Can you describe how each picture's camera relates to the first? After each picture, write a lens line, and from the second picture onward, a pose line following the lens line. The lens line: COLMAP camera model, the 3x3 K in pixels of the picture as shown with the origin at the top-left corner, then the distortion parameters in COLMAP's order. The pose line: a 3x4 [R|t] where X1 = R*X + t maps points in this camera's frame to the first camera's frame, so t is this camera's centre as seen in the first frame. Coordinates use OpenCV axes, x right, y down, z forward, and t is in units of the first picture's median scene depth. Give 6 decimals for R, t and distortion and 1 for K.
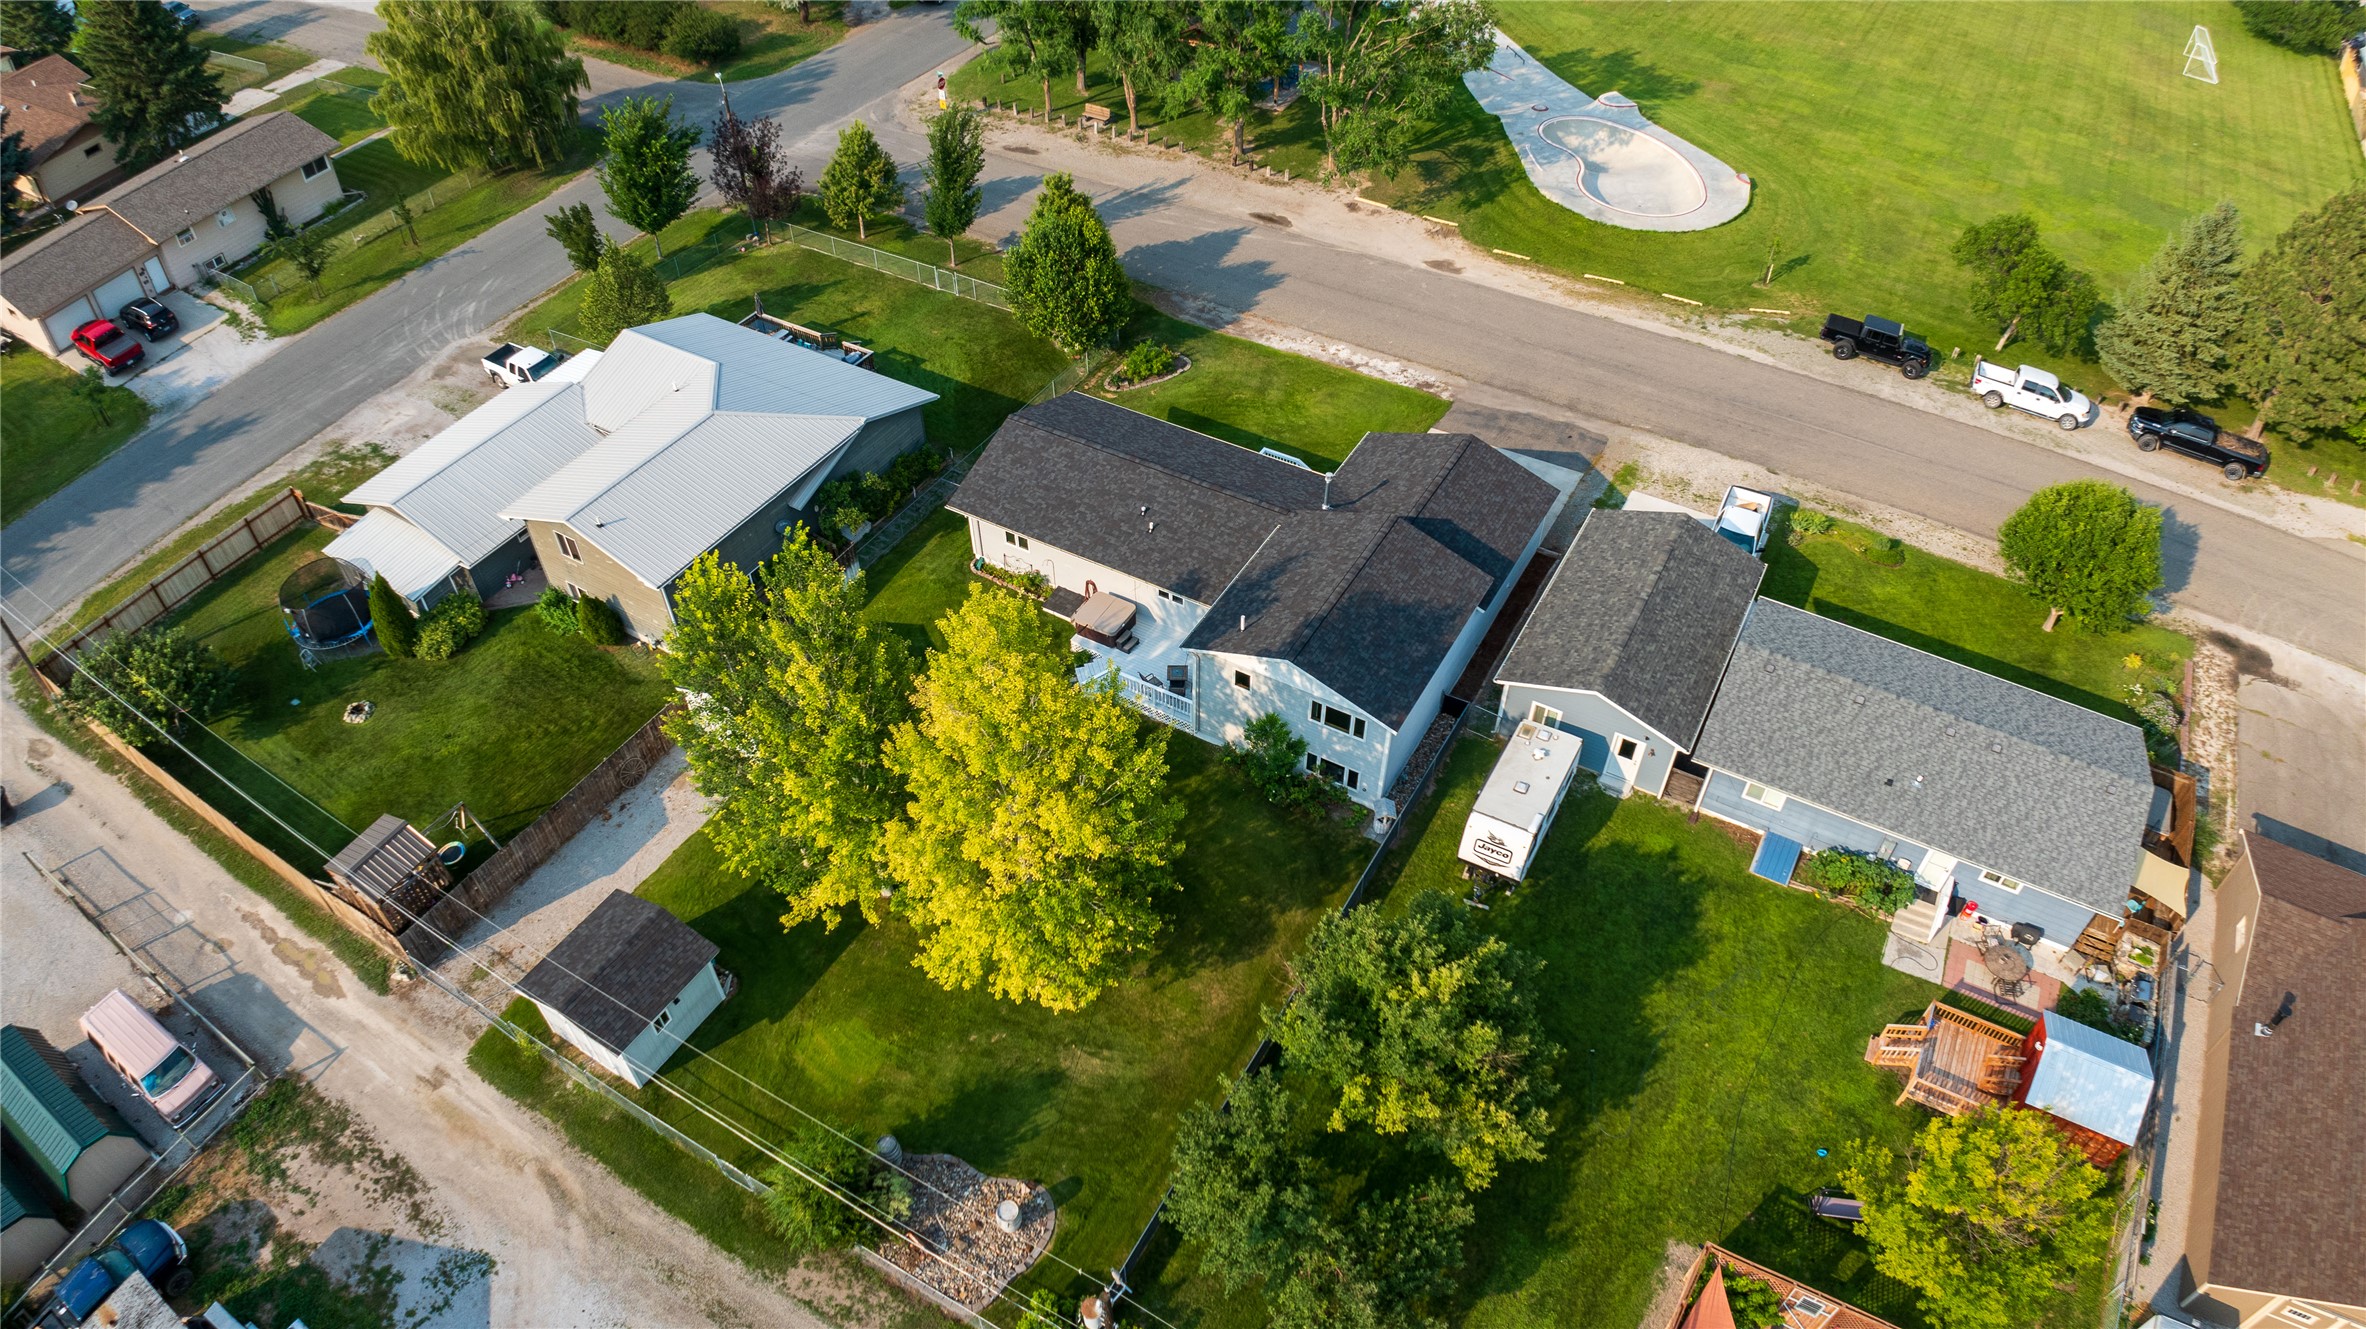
lens RADIAL K [[1431.4, 0, 1182.7], [0, 1431.4, 641.8], [0, 0, 1]] dist [-0.081817, -0.048470]
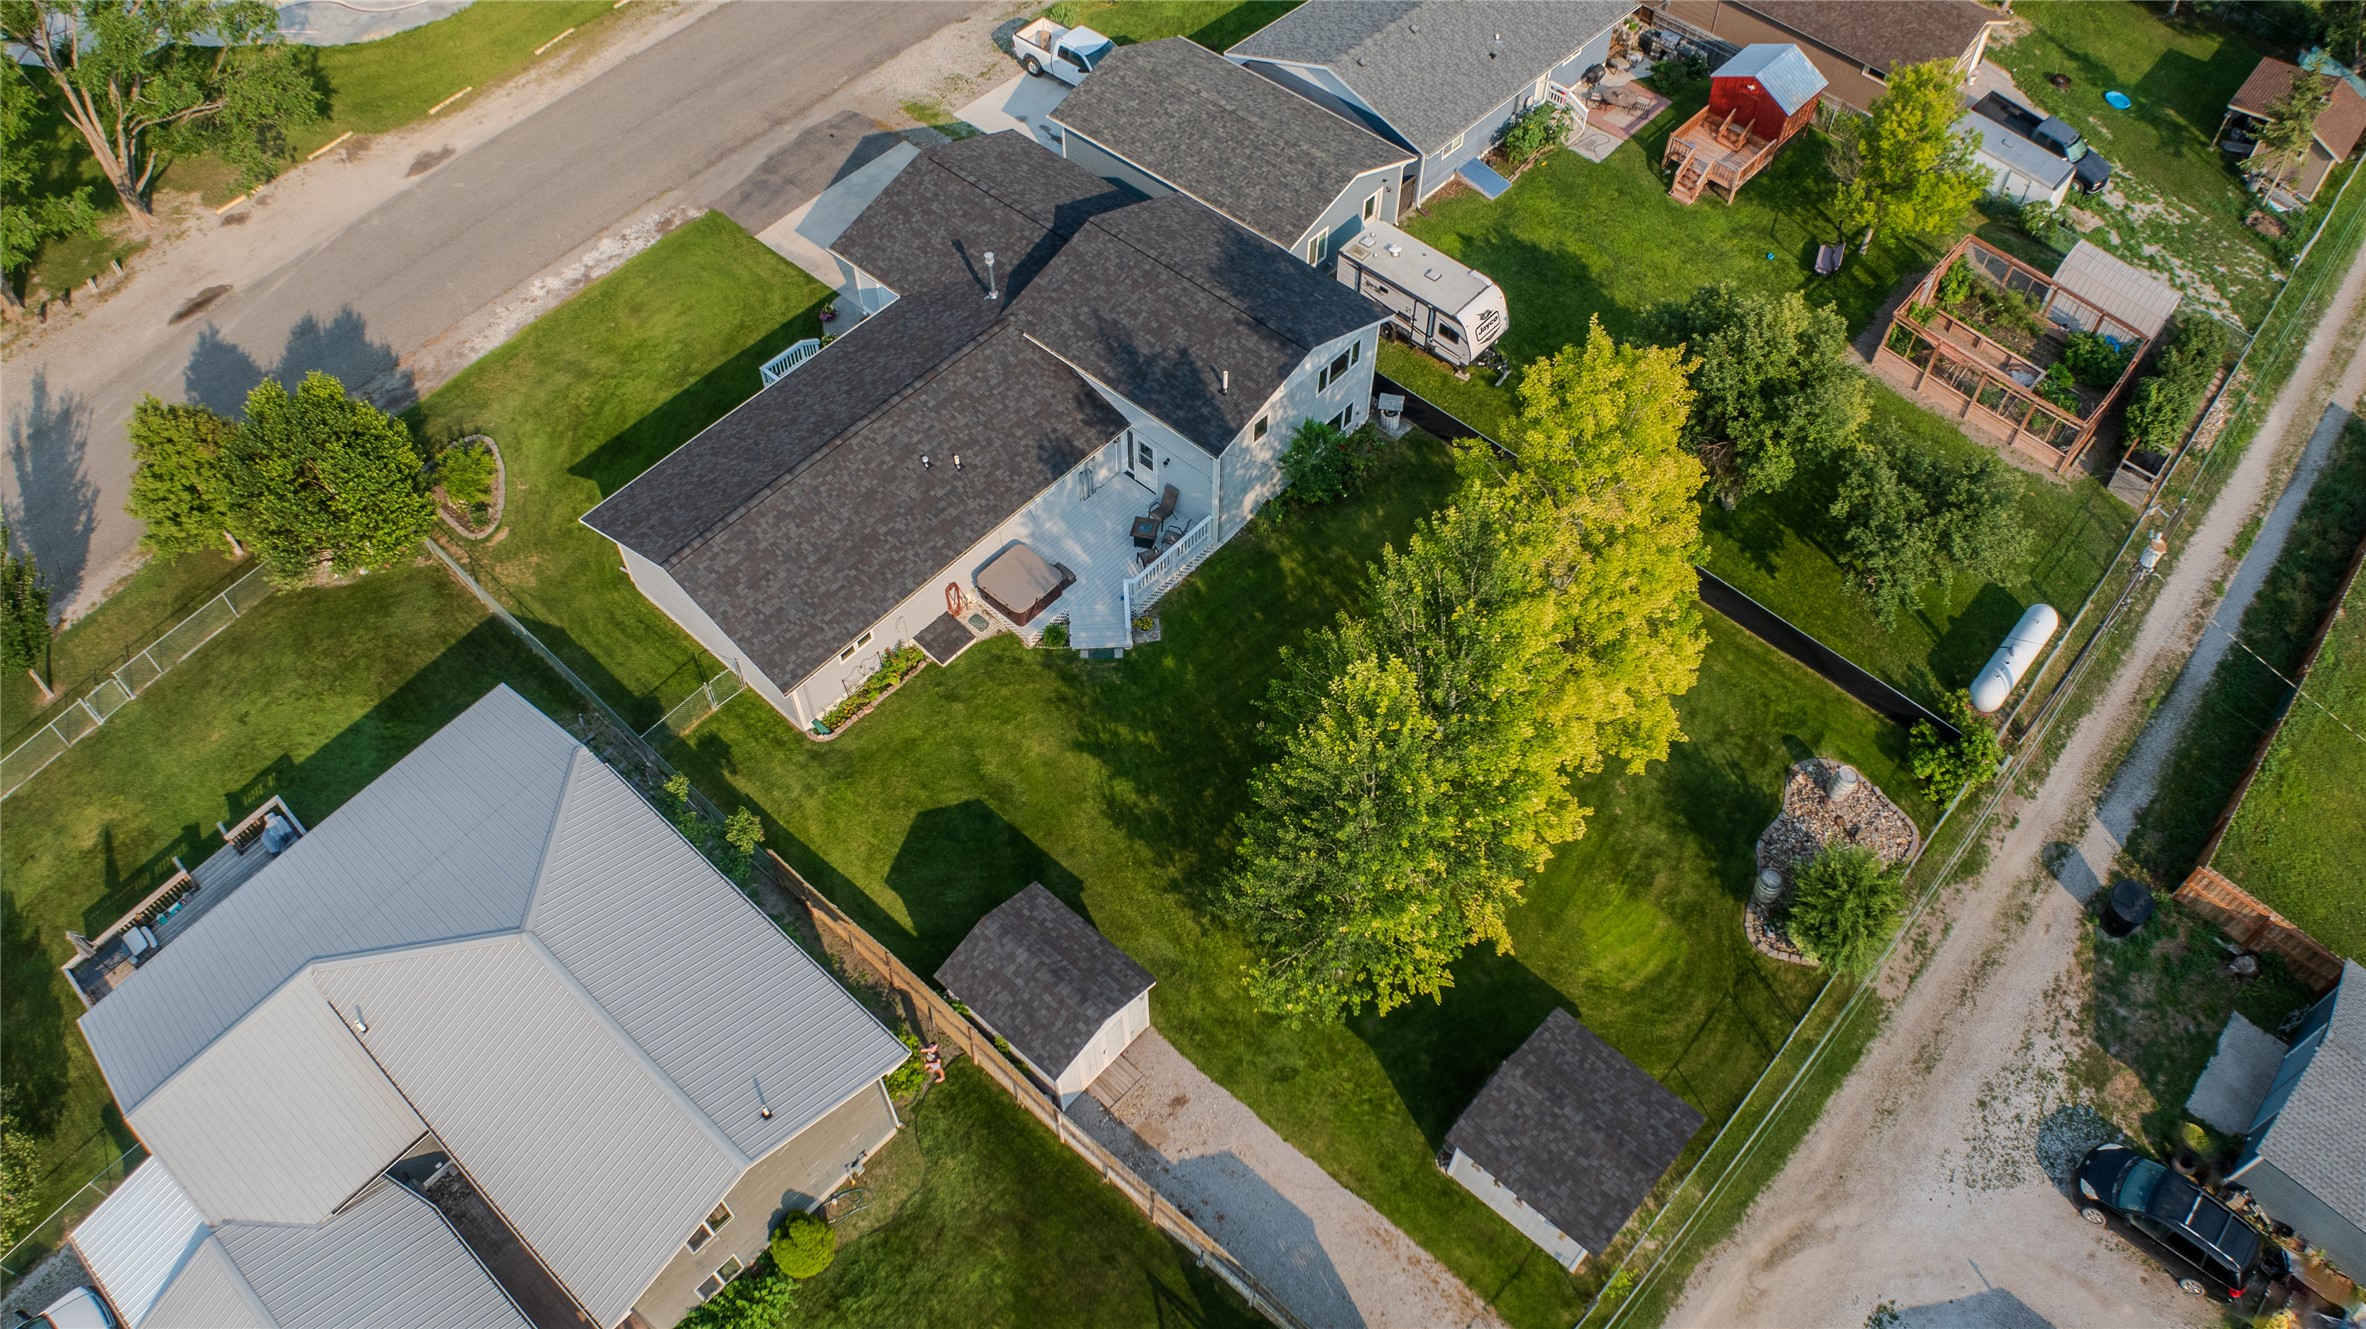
lens RADIAL K [[1713.6, 0, 1172.7], [0, 1713.6, 739.8], [0, 0, 1]] dist [-0.230392, 0.069100]
pose [[0.215963, -0.806544, 0.550315, -0.491204], [0.676263, 0.530100, 0.511529, -0.310535], [-0.704293, 0.261687, 0.659918, 0.314491]]
